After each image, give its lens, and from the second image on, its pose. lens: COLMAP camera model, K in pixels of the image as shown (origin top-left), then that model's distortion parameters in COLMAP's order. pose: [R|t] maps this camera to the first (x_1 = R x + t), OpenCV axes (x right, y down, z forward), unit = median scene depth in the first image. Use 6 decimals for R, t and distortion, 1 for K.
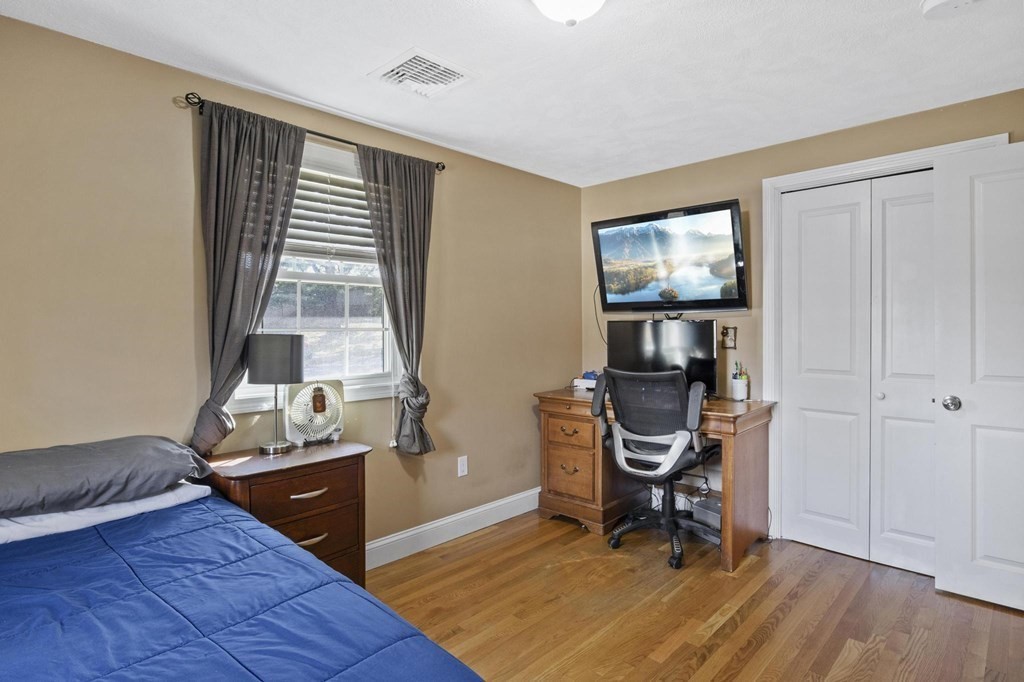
lens RADIAL K [[534.8, 0, 512.4], [0, 534.8, 337.4], [0, 0, 1]] dist [-0.019482, 0.002316]
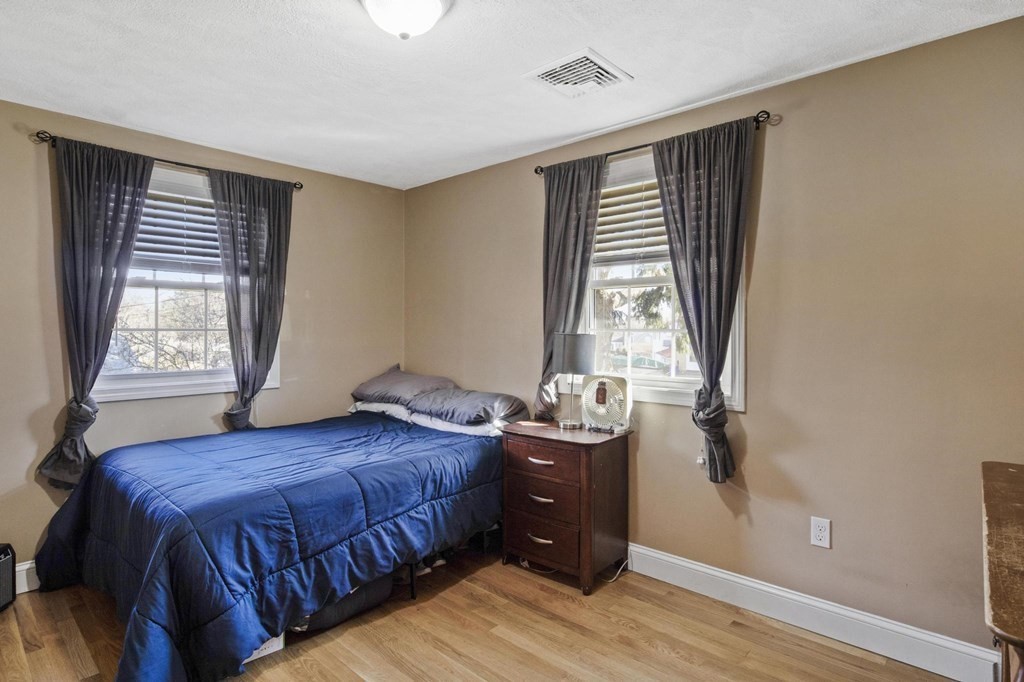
lens RADIAL K [[534.8, 0, 511.7], [0, 534.8, 336.4], [0, 0, 1]] dist [-0.019482, 0.002316]
pose [[0.037294, 0.018914, -0.999125, 0.745804], [-0.020212, 0.999631, 0.018169, -0.017987], [0.999100, 0.019517, 0.037663, 0.758283]]
